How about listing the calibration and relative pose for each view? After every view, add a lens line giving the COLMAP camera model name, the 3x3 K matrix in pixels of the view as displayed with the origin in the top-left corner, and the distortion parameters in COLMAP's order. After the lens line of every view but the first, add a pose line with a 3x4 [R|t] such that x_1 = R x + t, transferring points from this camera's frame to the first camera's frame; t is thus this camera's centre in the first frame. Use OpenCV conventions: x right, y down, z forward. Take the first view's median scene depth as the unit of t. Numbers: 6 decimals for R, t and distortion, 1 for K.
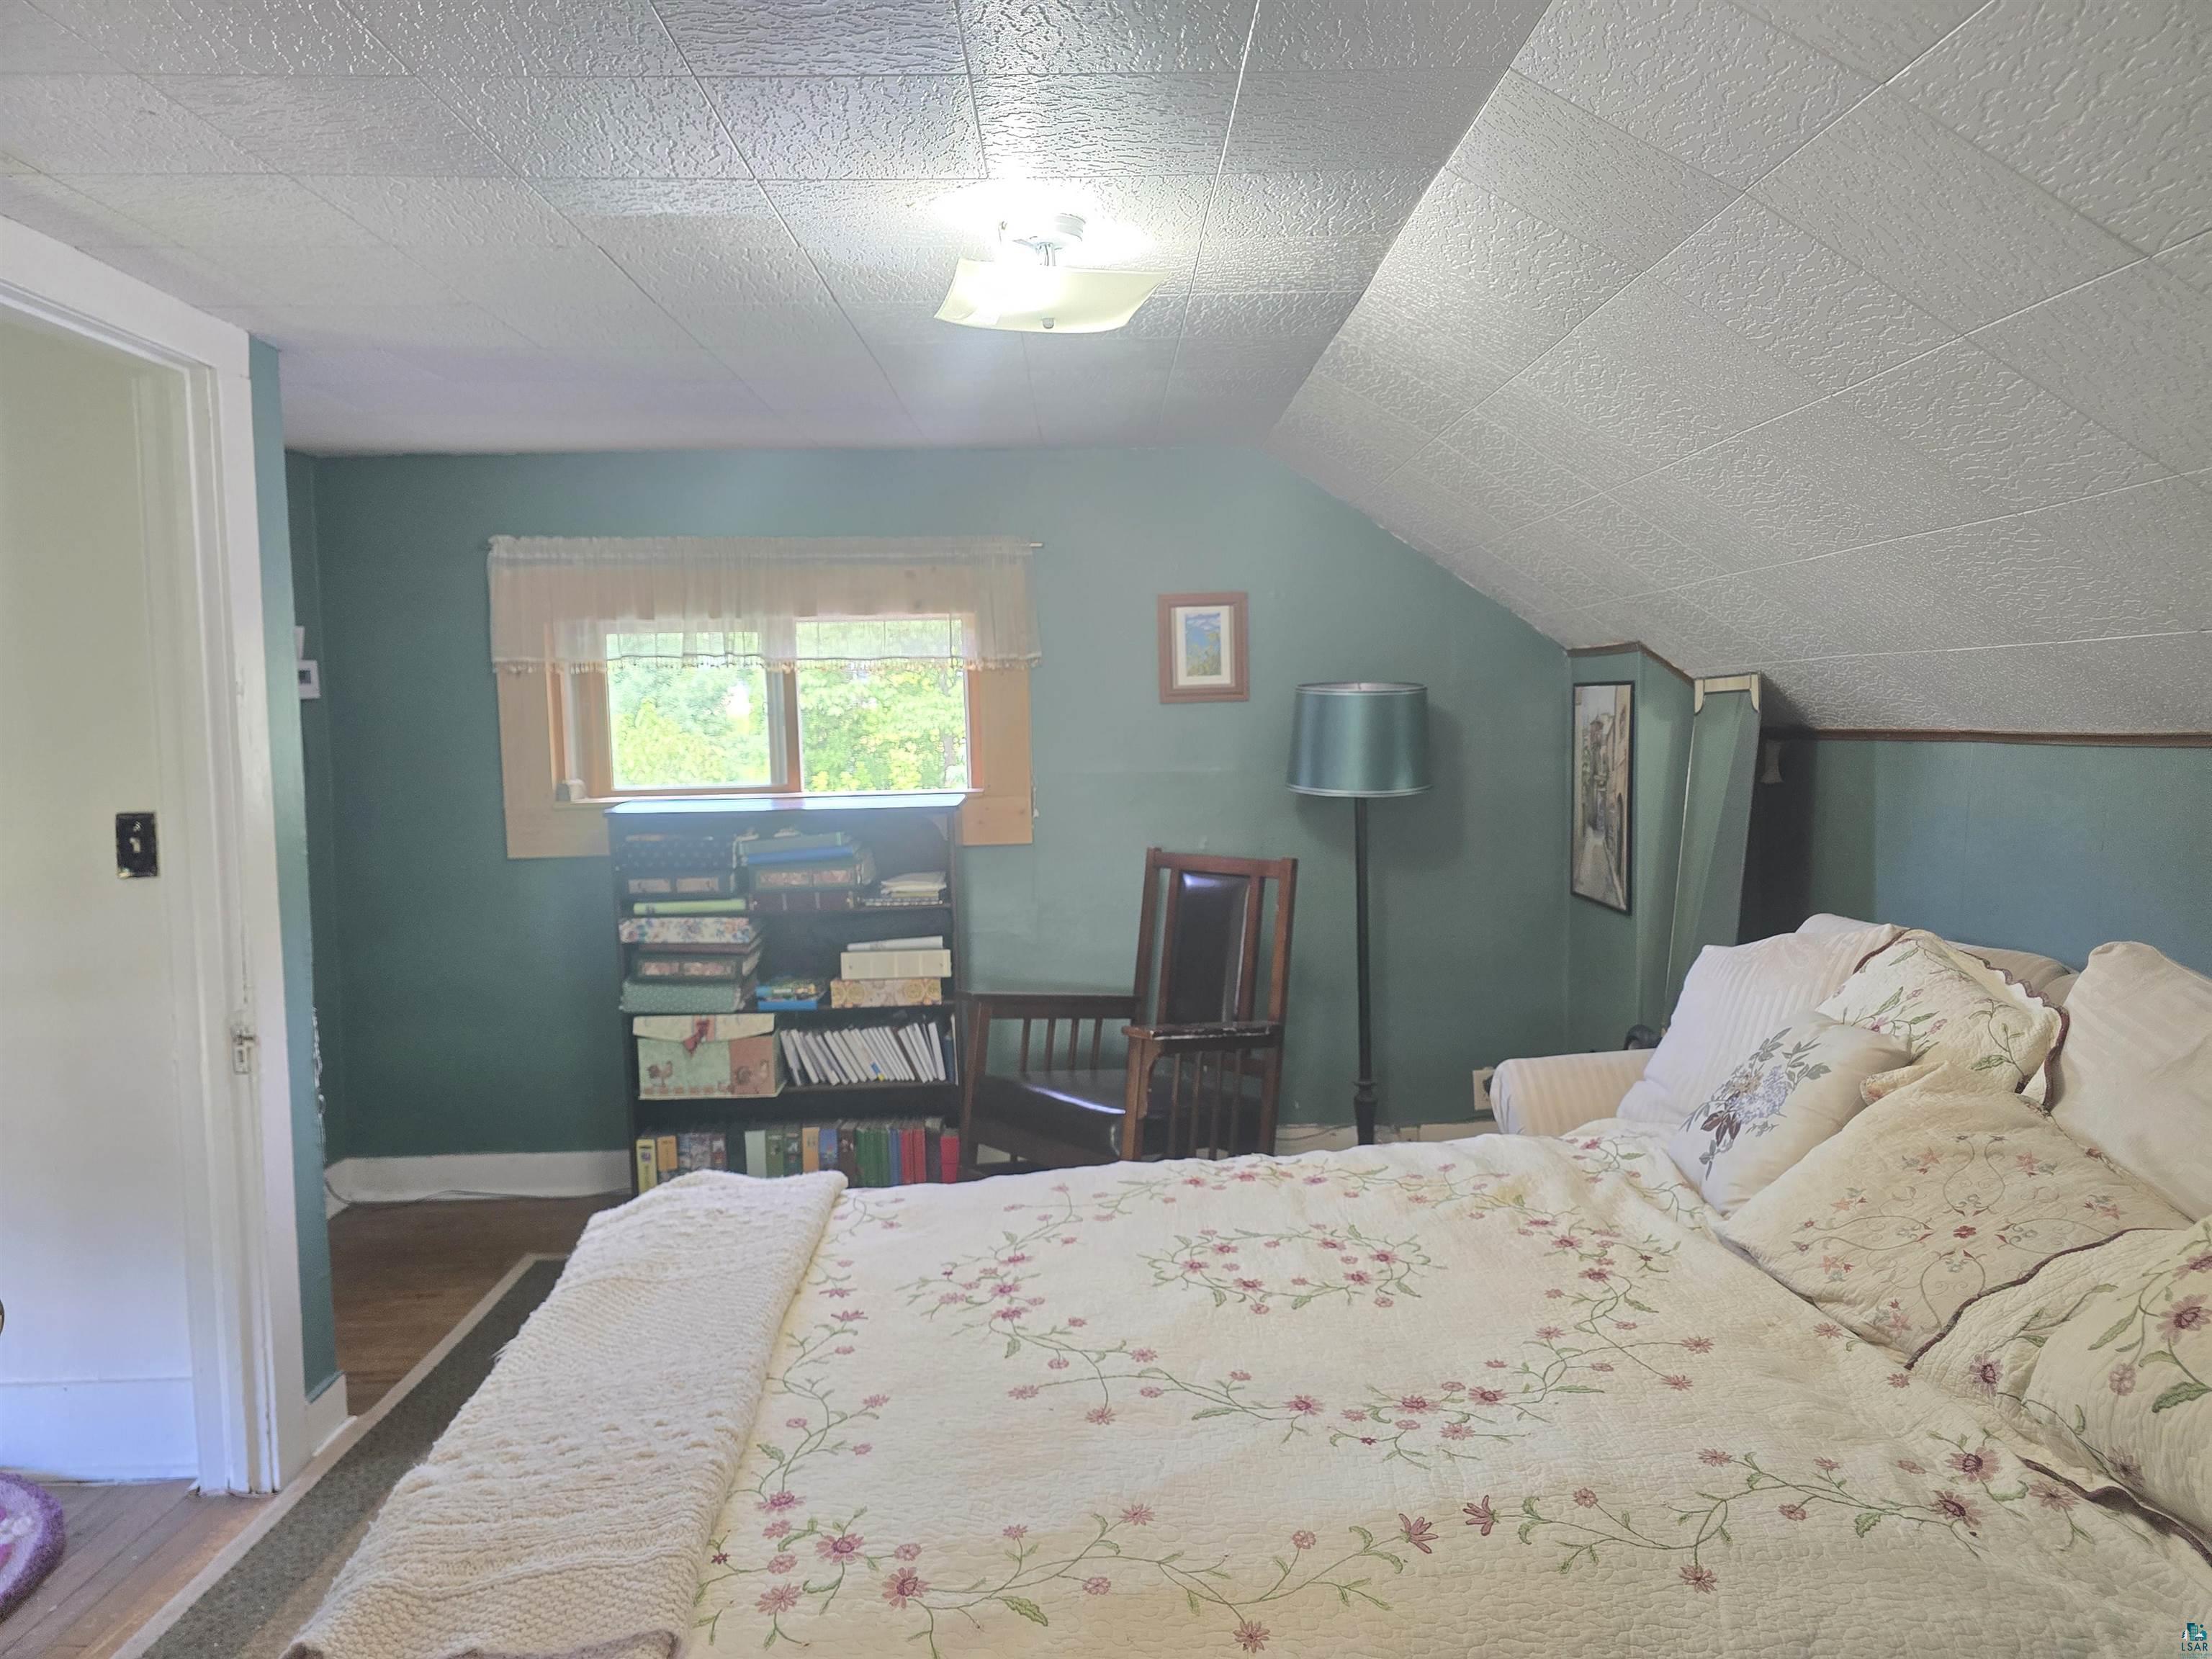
lens RADIAL K [[1495.0, 0, 1130.4], [0, 1495.0, 825.4], [0, 0, 1]] dist [0.057384, -0.059191]
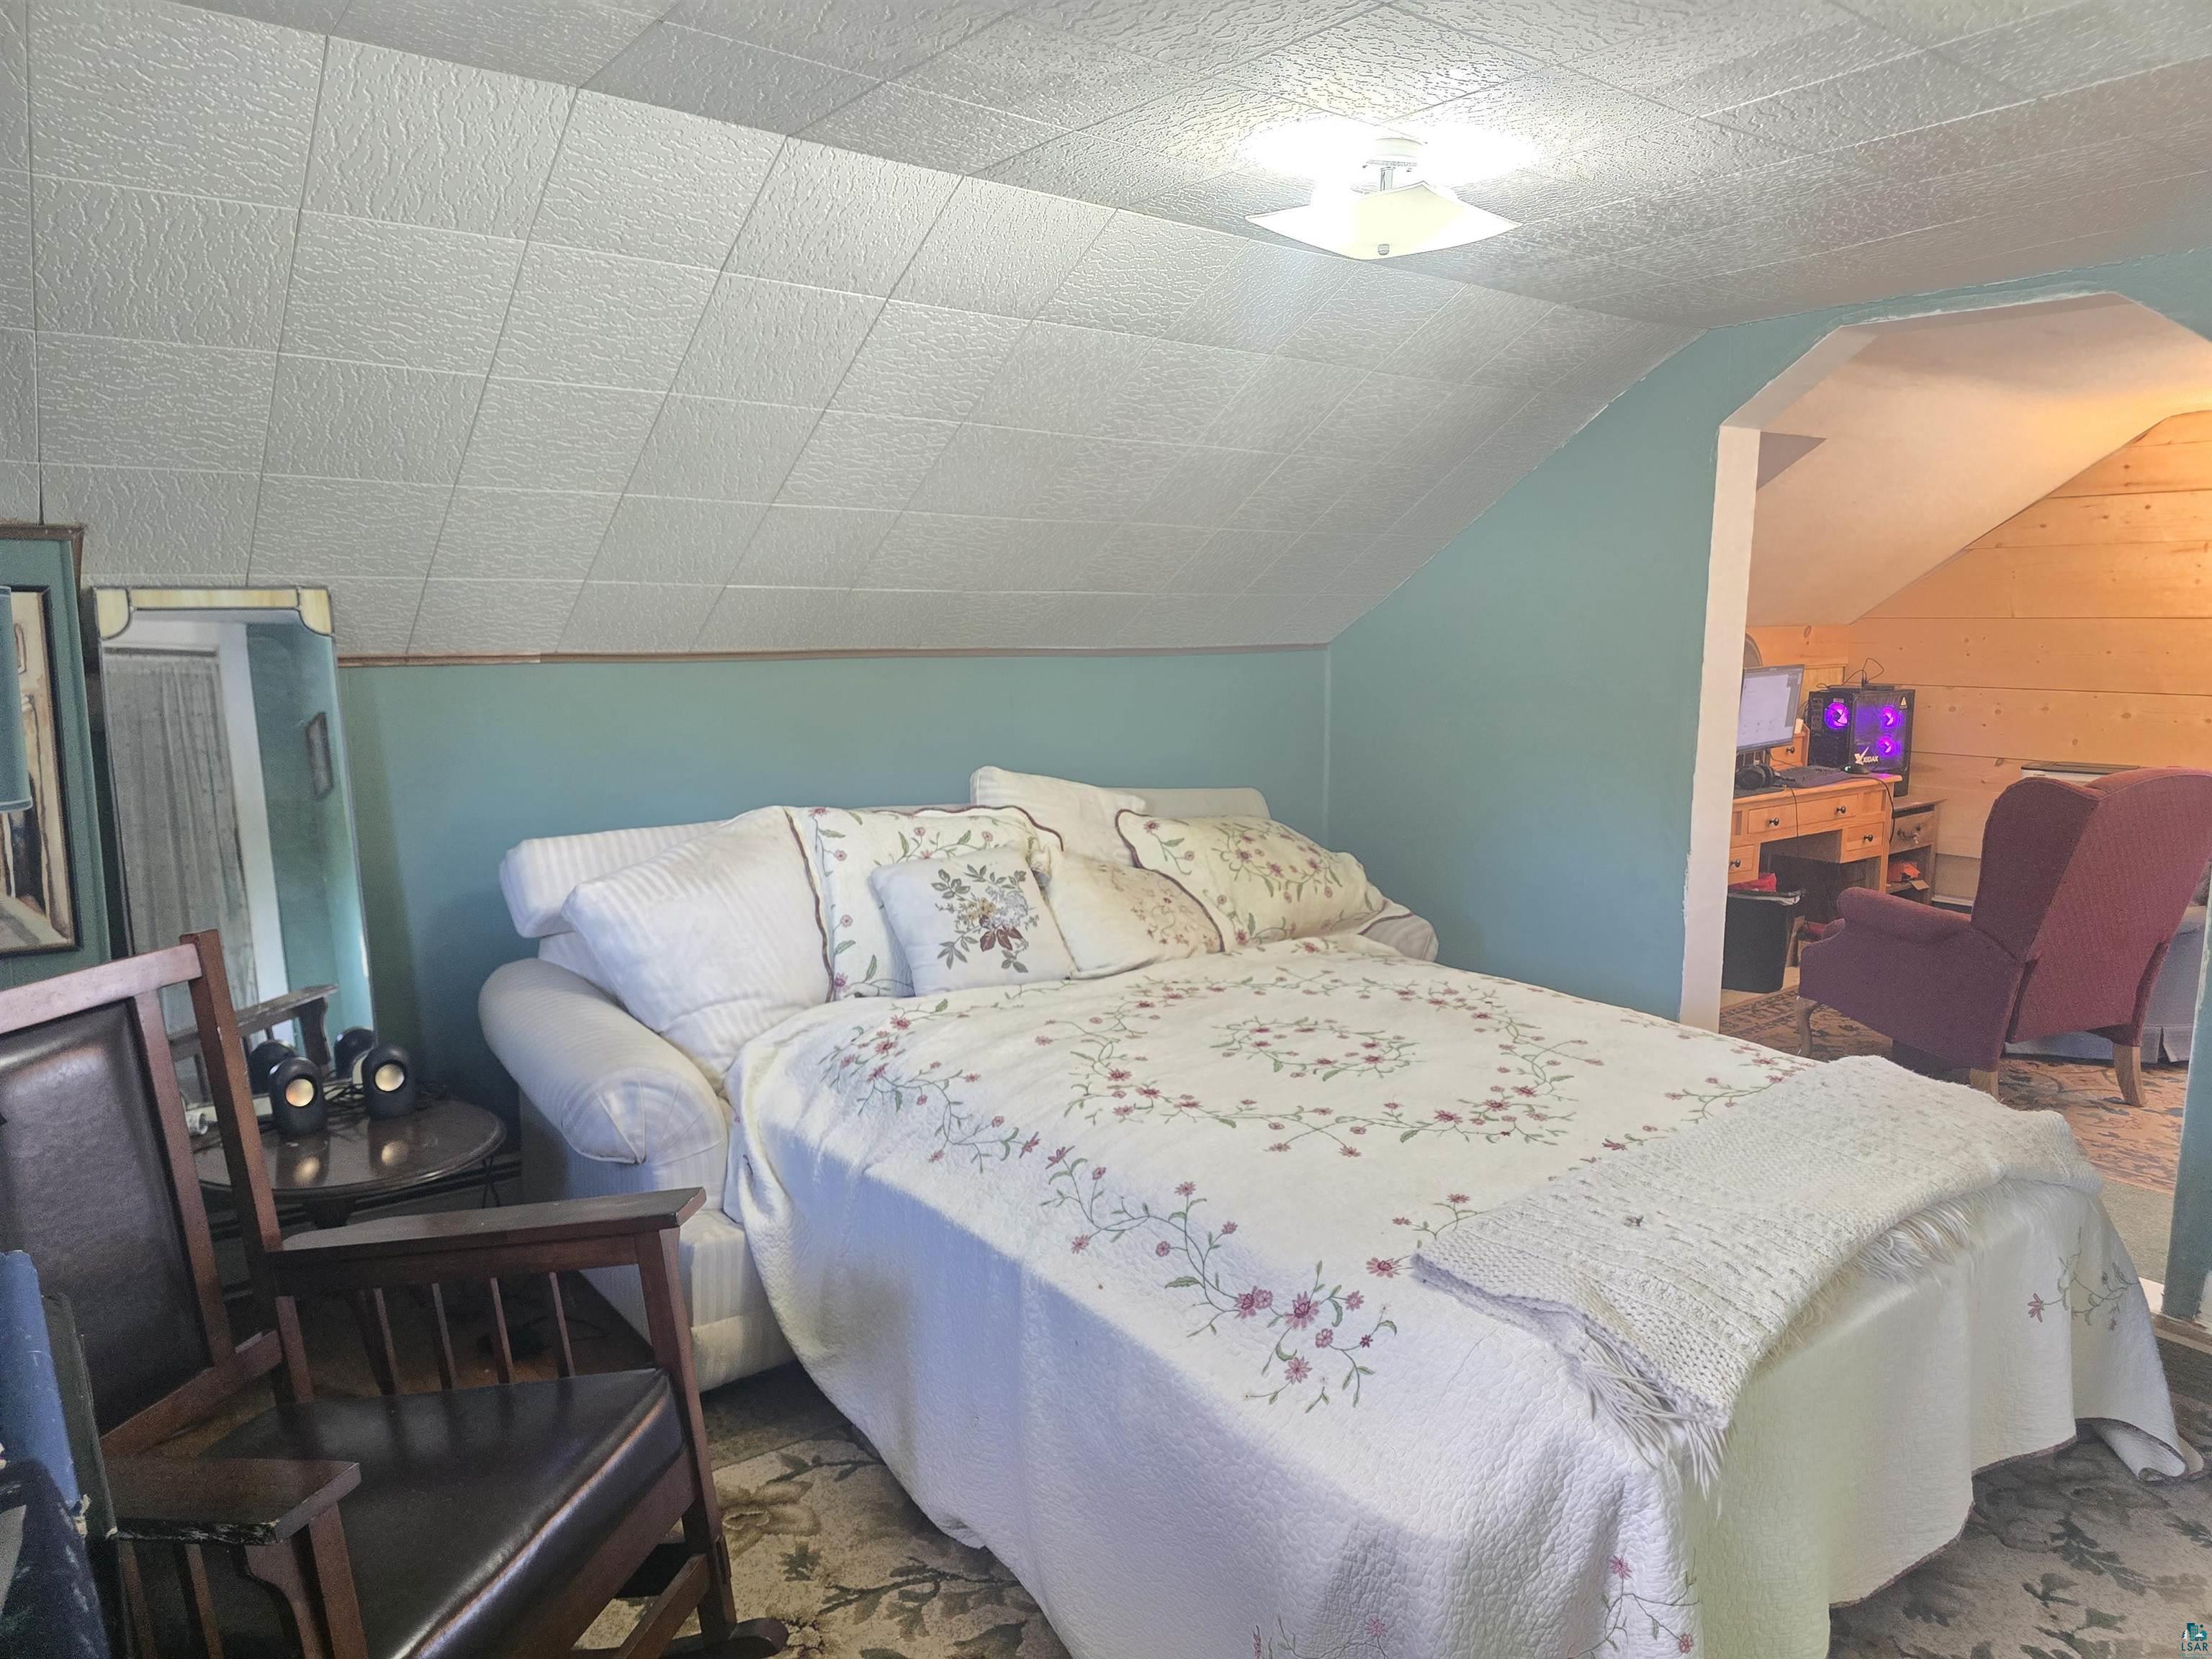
lens RADIAL K [[1495.0, 0, 1130.4], [0, 1495.0, 825.4], [0, 0, 1]] dist [0.057384, -0.059191]
pose [[-0.587210, -0.095587, 0.803771, -0.857090], [0.064891, 0.984248, 0.164457, -0.132536], [-0.806830, 0.148728, -0.571757, 1.881074]]
